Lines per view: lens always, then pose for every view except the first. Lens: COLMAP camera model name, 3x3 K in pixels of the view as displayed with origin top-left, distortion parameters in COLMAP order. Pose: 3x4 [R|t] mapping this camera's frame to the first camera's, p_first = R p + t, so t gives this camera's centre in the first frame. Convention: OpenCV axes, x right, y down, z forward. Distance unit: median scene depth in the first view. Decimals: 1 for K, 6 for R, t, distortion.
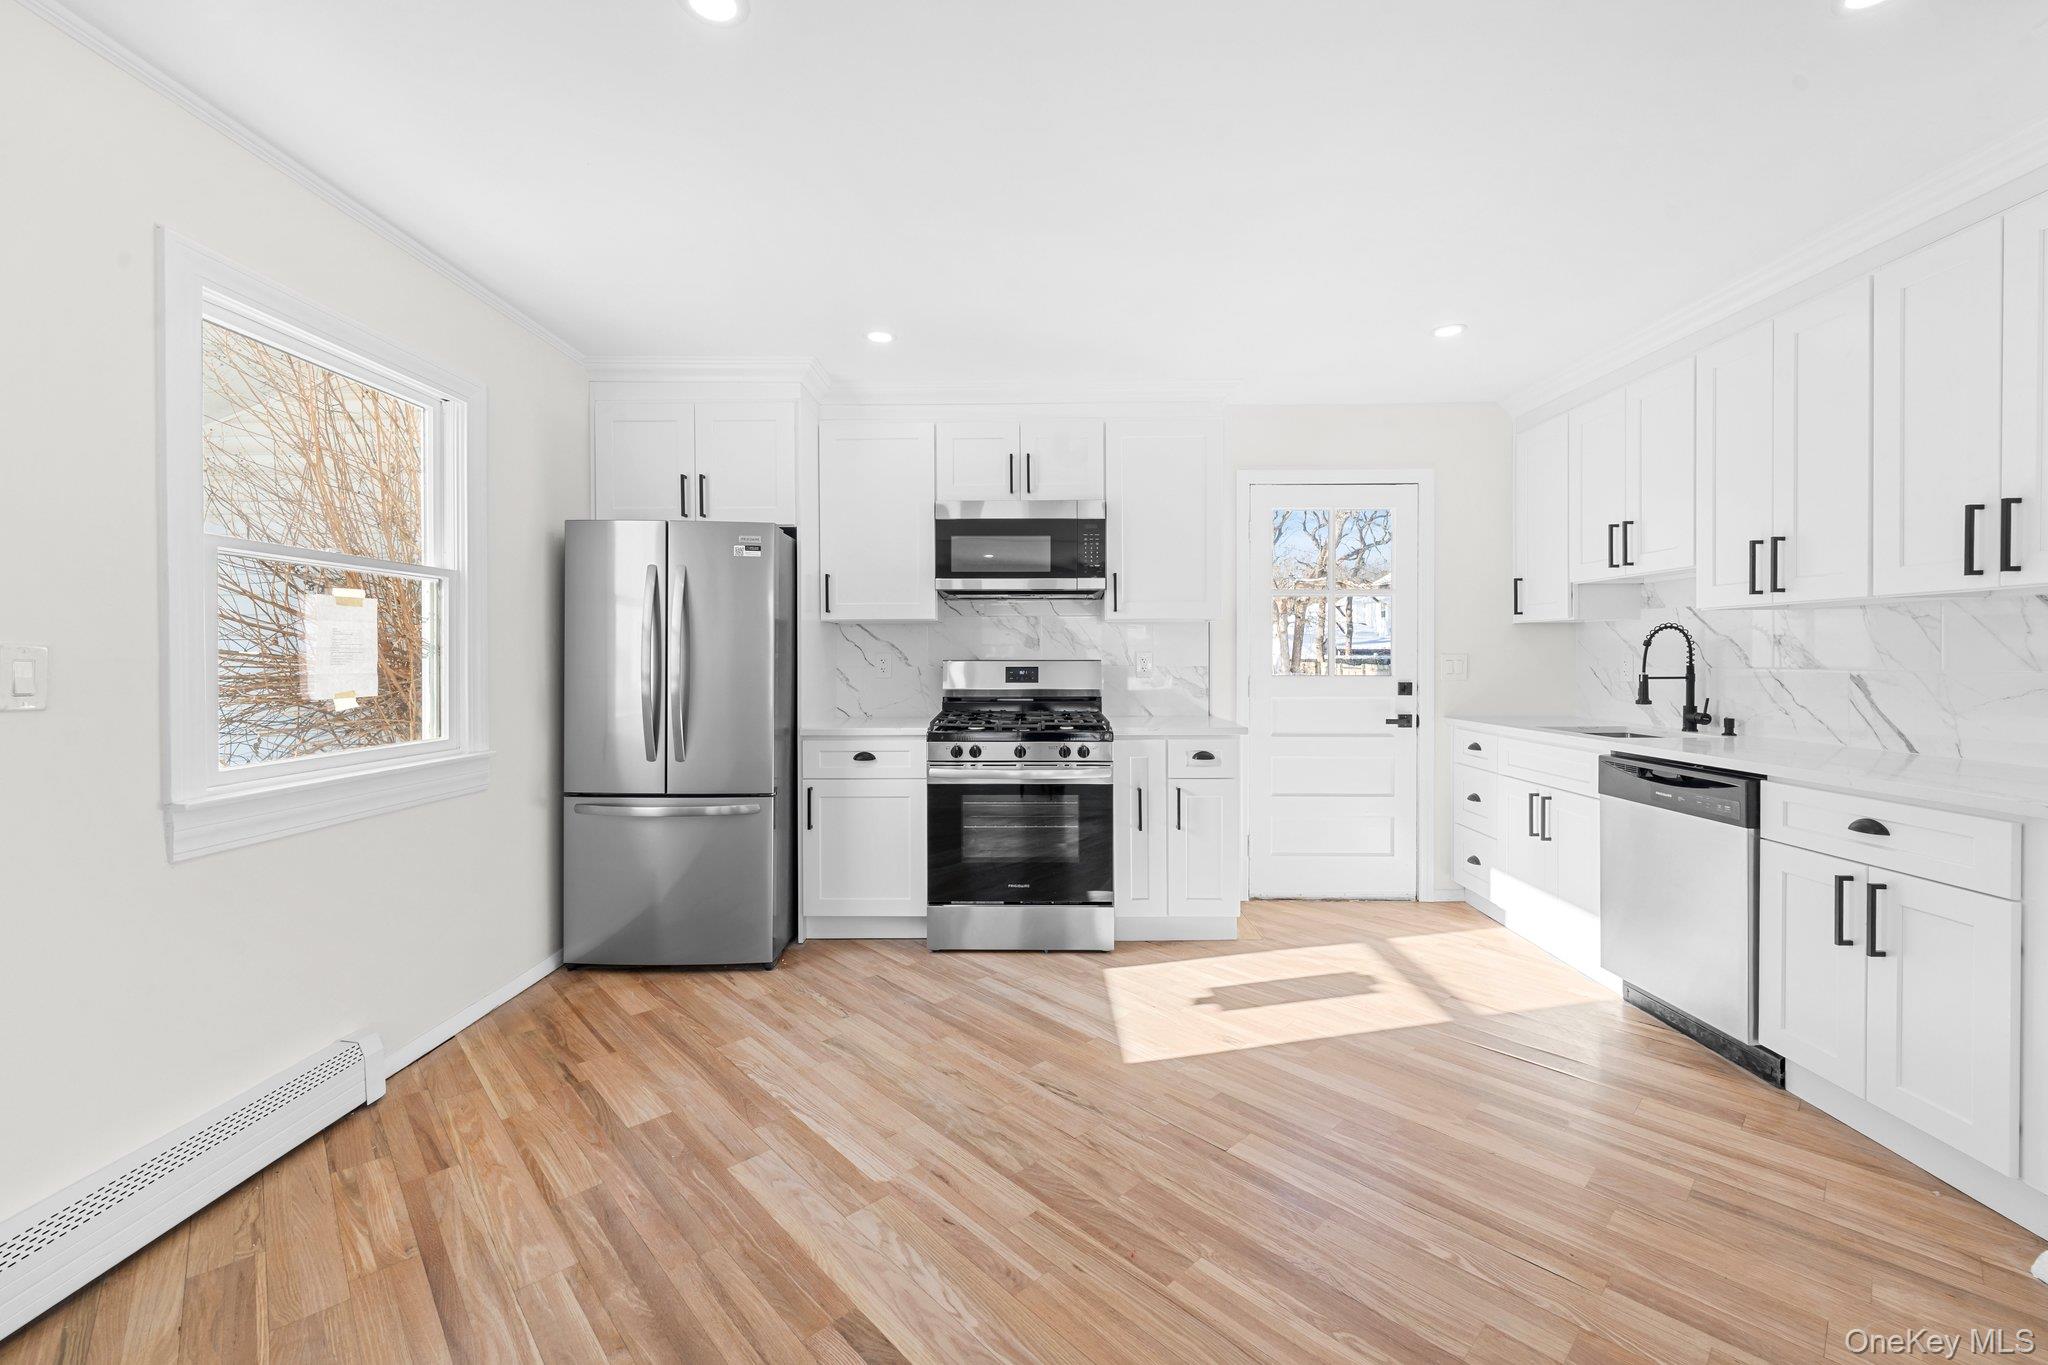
lens RADIAL K [[827.9, 0, 1028.8], [0, 827.9, 664.3], [0, 0, 1]] dist [-0.000827, -0.001027]
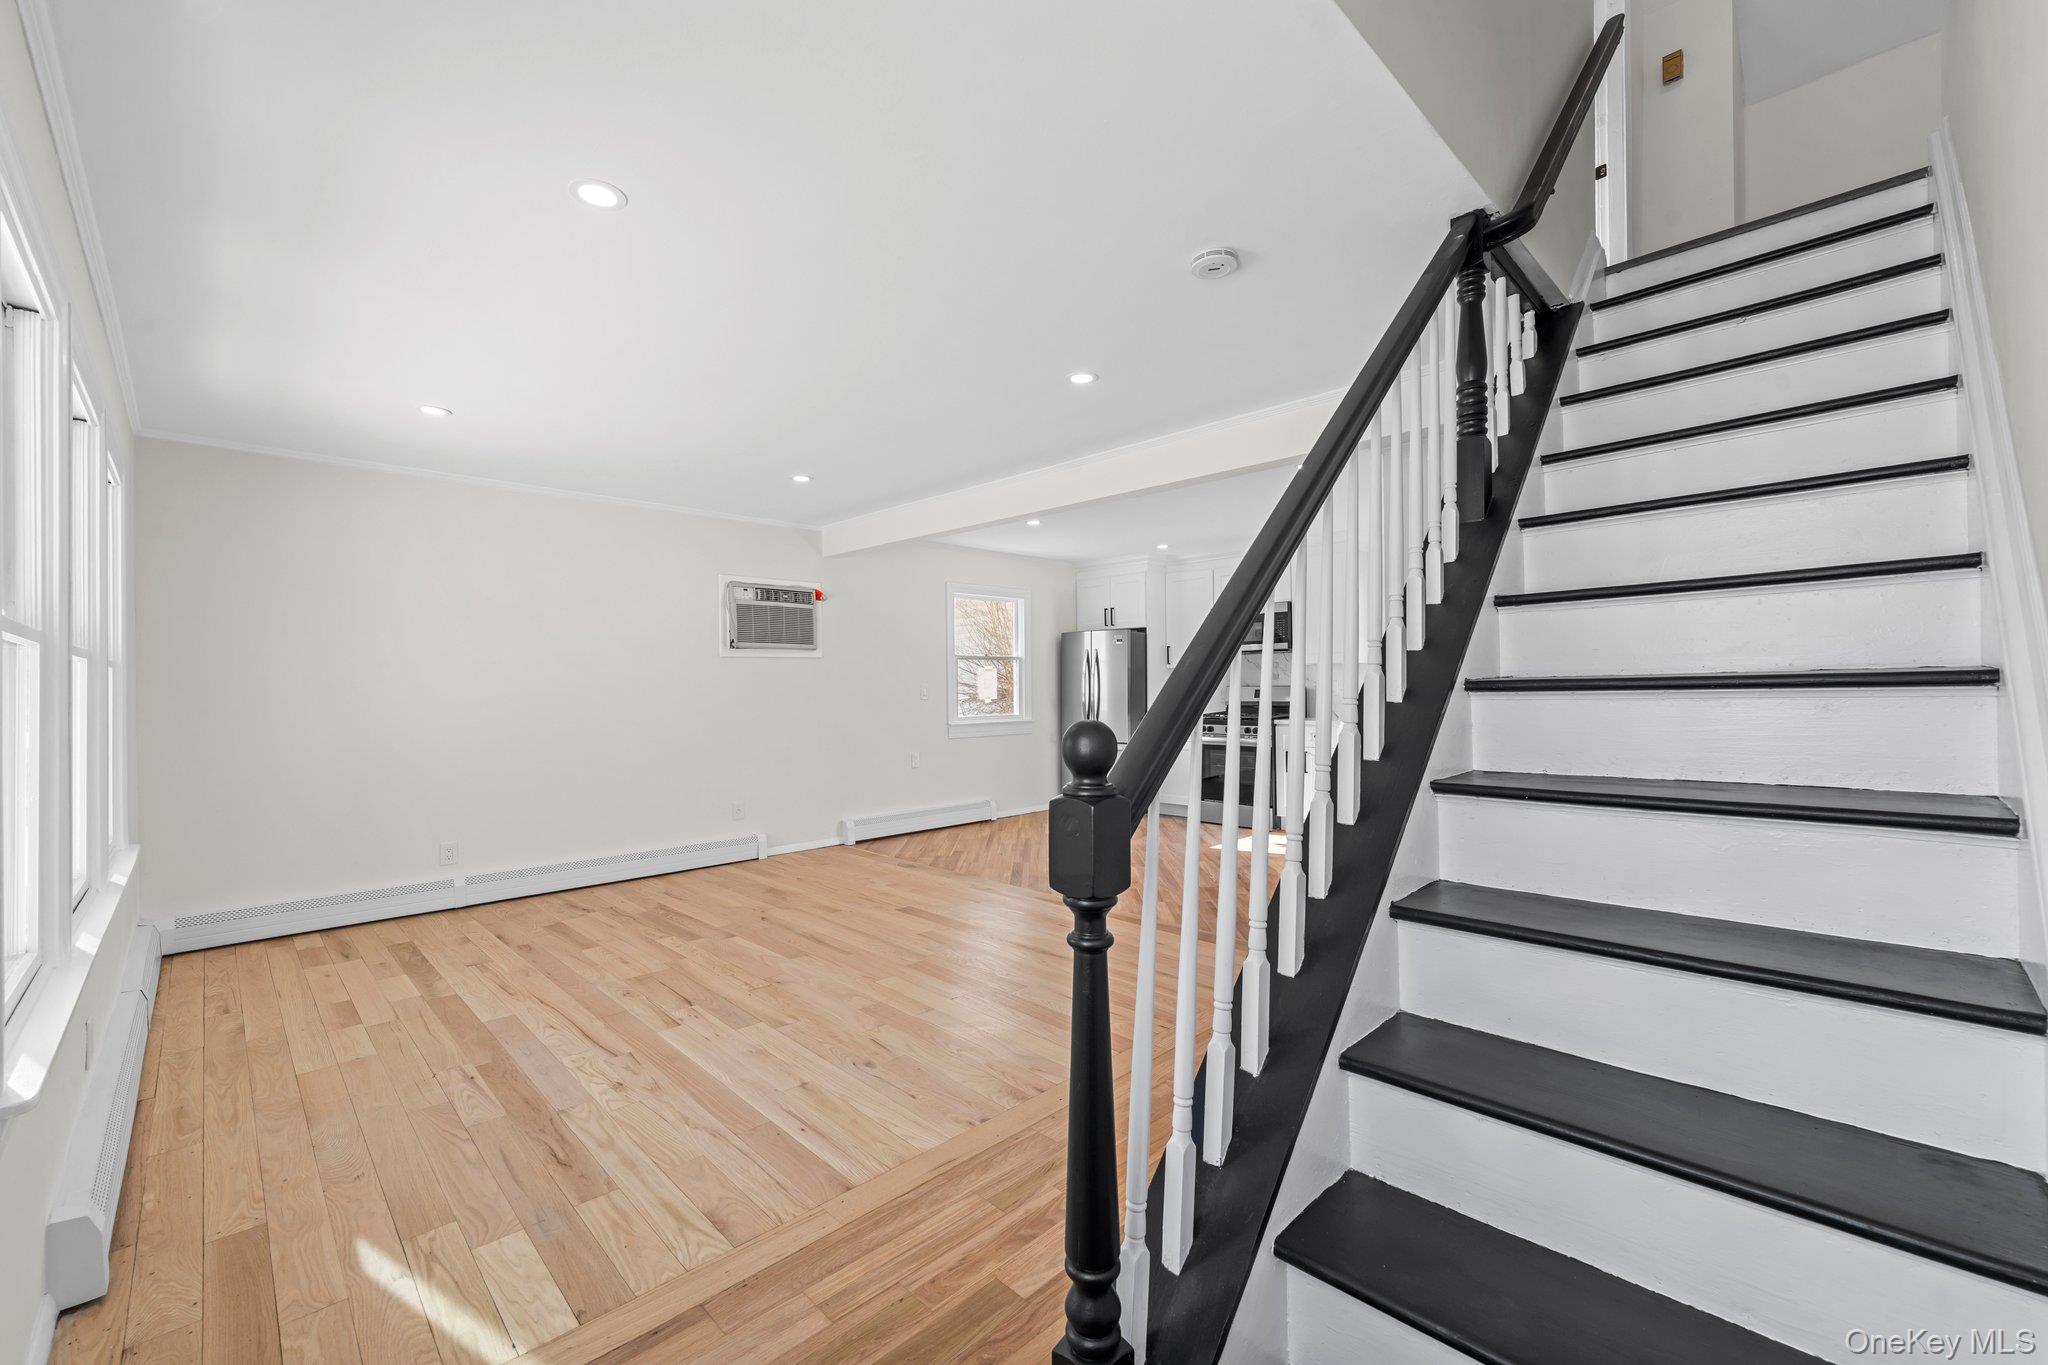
lens RADIAL K [[824.3, 0, 1024.8], [0, 824.3, 677.6], [0, 0, 1]] dist [0.000506, -0.000489]
pose [[0.710440, -0.010307, -0.703682, 1.192827], [0.001616, 0.999914, -0.013014, -0.001143], [0.703756, 0.008109, 0.710396, -0.928676]]
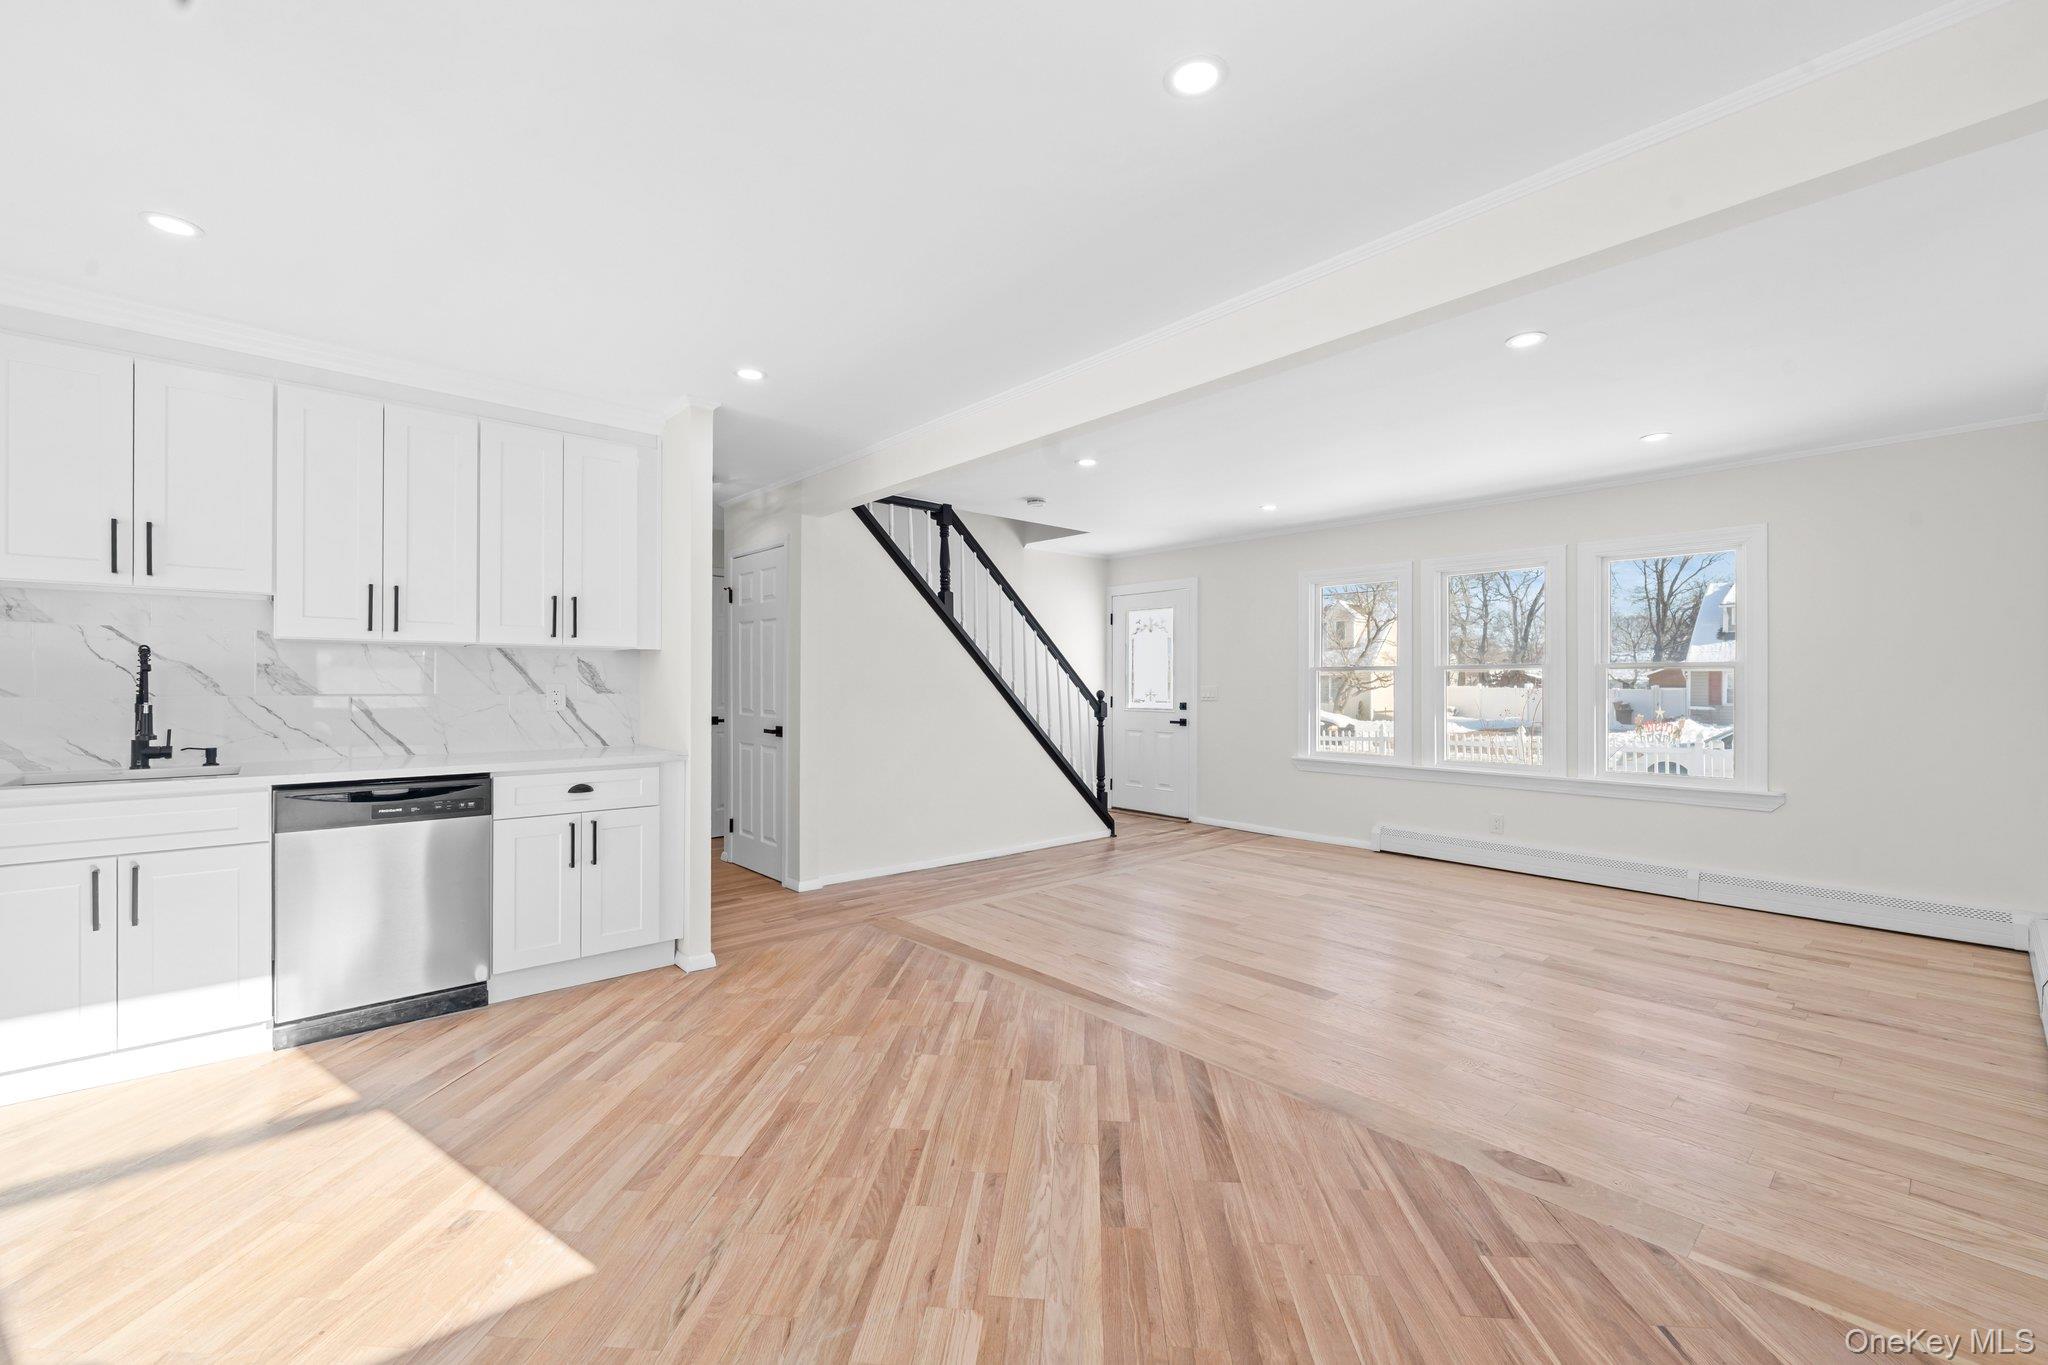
lens RADIAL K [[842.9, 0, 1019.6], [0, 842.9, 685.0], [0, 0, 1]] dist [0.000343, -0.000208]
pose [[-0.668977, 0.001793, 0.743281, -0.524039], [0.006085, 0.999977, 0.003064, -0.005633], [-0.743258, 0.006573, -0.668973, 0.959208]]
